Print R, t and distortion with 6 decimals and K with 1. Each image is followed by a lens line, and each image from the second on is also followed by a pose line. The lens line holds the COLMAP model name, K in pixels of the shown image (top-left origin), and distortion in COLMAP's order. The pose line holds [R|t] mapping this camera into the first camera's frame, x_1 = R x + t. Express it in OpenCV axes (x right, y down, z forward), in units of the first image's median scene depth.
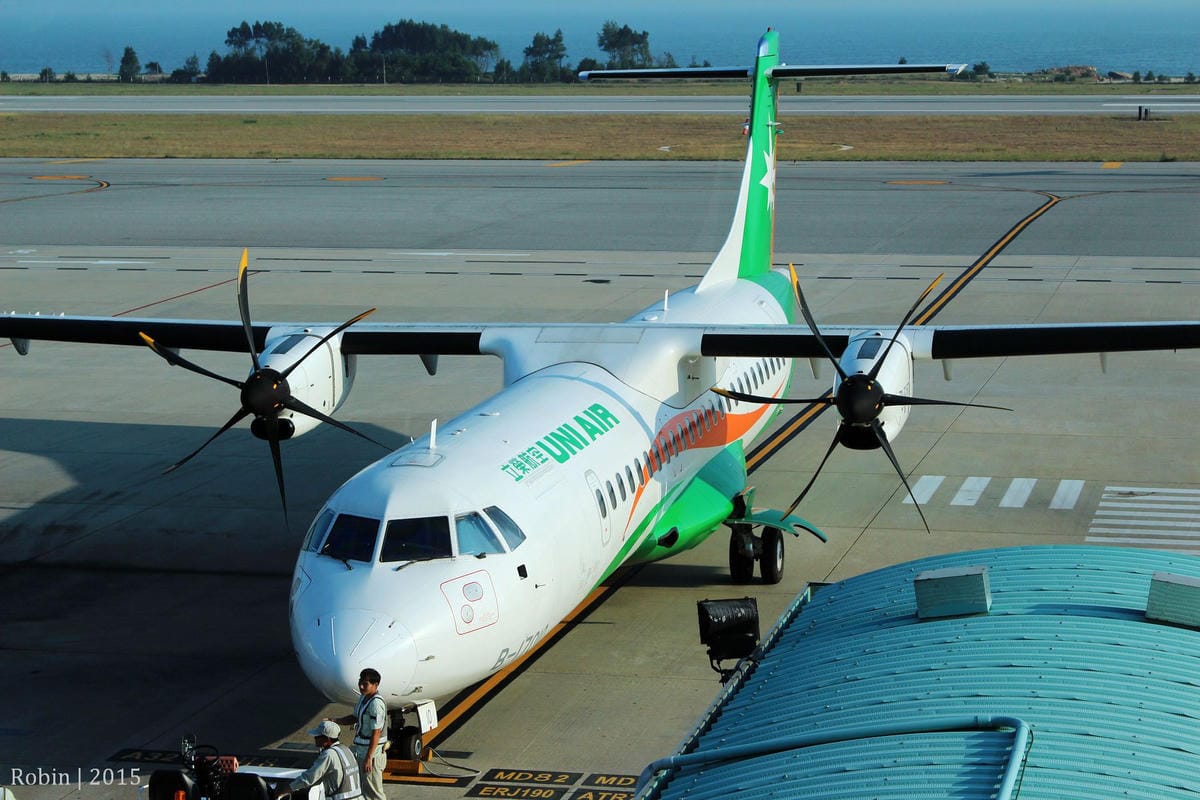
lens RADIAL K [[2935.2, 0, 600.0], [0, 2935.2, 400.0], [0, 0, 1]] dist [0.017971, 0.282626]
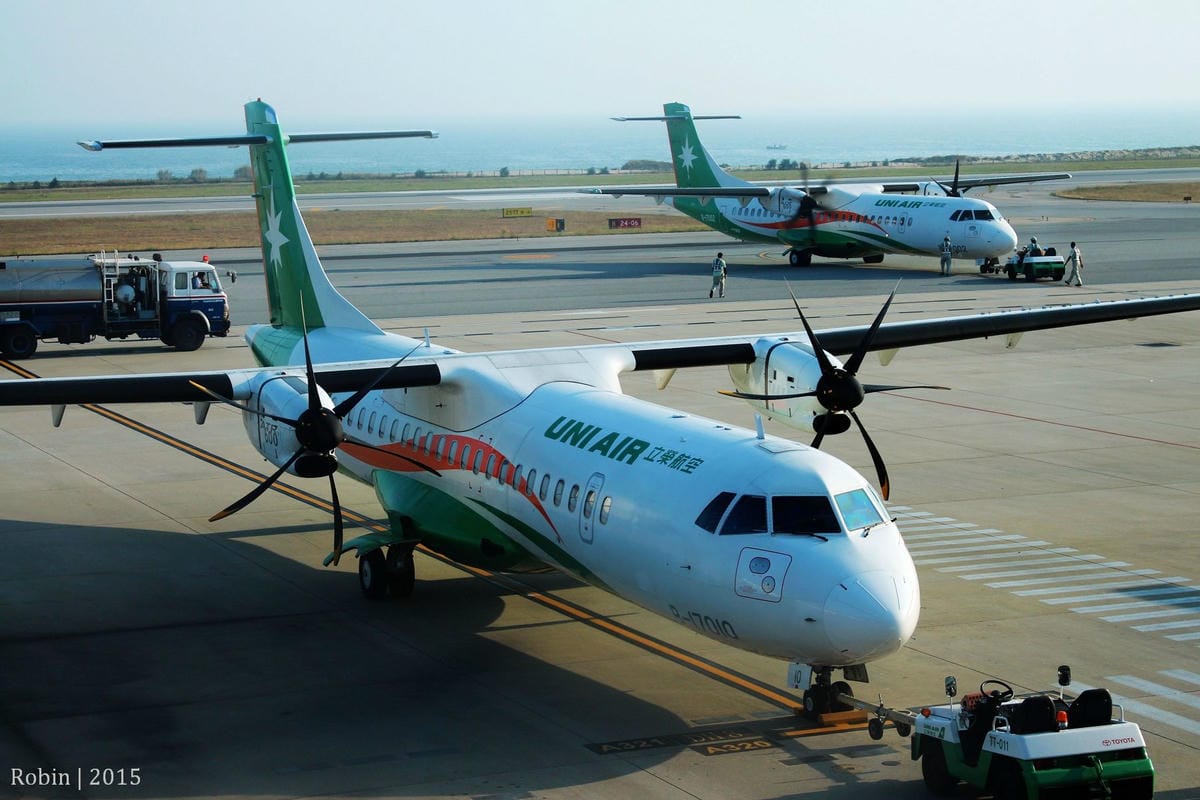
lens RADIAL K [[2771.5, 0, 600.0], [0, 2771.5, 400.0], [0, 0, 1]] dist [0.263282, -3.275466]
pose [[0.811763, -0.068501, 0.579956, -0.572587], [0.090856, 0.995818, -0.009551, 0.004983], [-0.576876, 0.060445, 0.814592, 0.141871]]
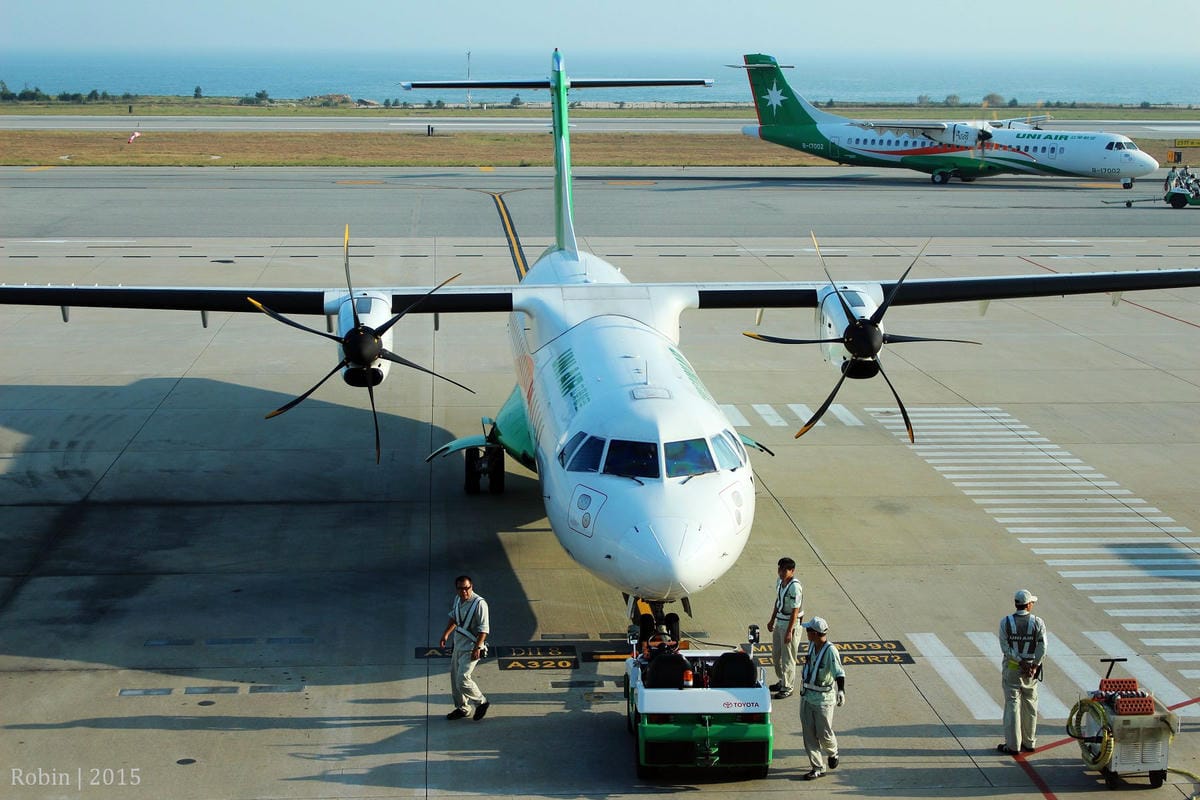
lens RADIAL K [[2331.9, 0, 600.0], [0, 2331.9, 400.0], [0, 0, 1]] dist [-0.023271, -0.014000]
pose [[0.954929, -0.031389, 0.295169, -0.286923], [0.026517, 0.999438, 0.020494, 0.002275], [-0.295646, -0.011743, 0.955225, 0.072183]]
